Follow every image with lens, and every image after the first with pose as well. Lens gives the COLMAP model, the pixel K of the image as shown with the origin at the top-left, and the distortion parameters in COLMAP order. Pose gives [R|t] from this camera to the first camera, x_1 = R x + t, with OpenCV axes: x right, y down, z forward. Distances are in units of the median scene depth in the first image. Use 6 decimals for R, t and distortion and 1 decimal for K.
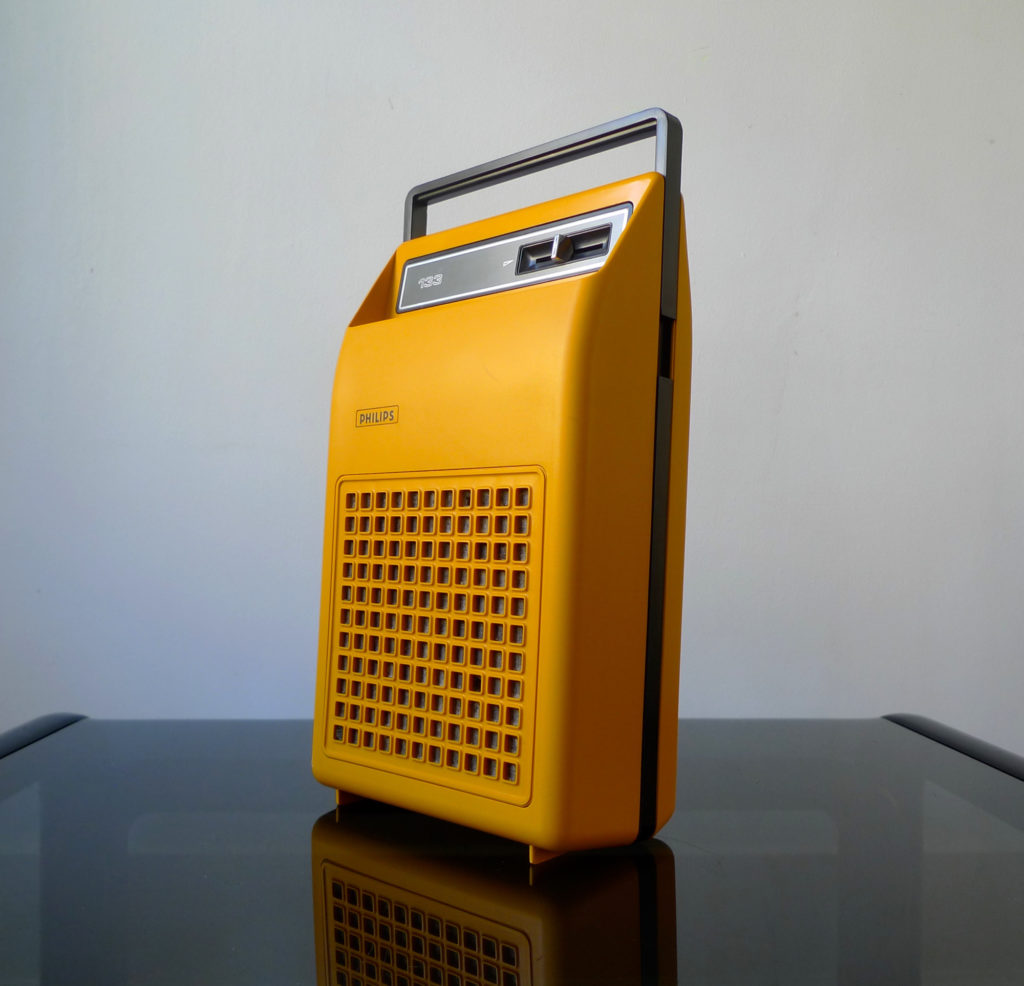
lens RADIAL K [[1030.6, 0, 512.0], [0, 1030.6, 493.0], [0, 0, 1]] dist [-0.060898, 0.019702]
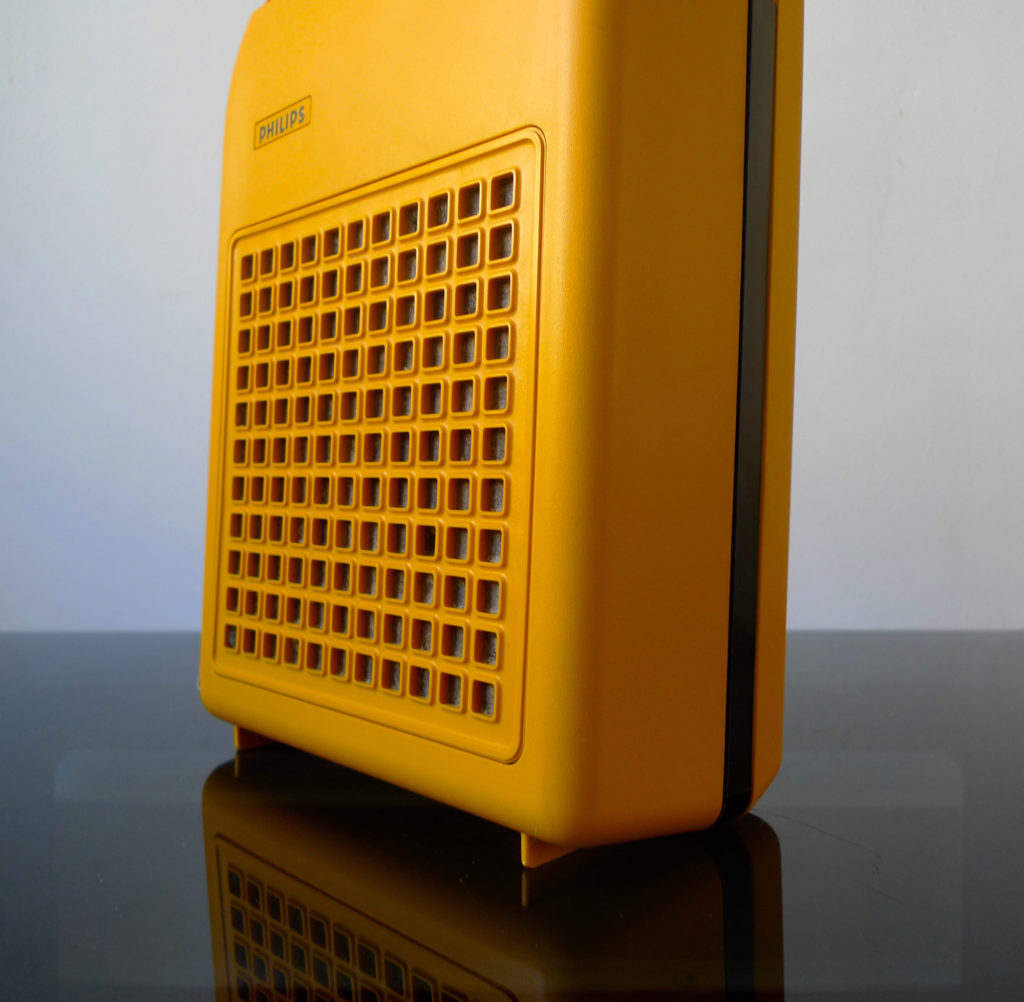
lens RADIAL K [[1009.6, 0, 512.0], [0, 1009.6, 501.0], [0, 0, 1]] dist [-0.080833, -0.008419]
pose [[0.998212, -0.010726, -0.058806, 0.041765], [0.014752, 0.997545, 0.068460, 0.124192], [0.057927, -0.069205, 0.995919, 0.451941]]
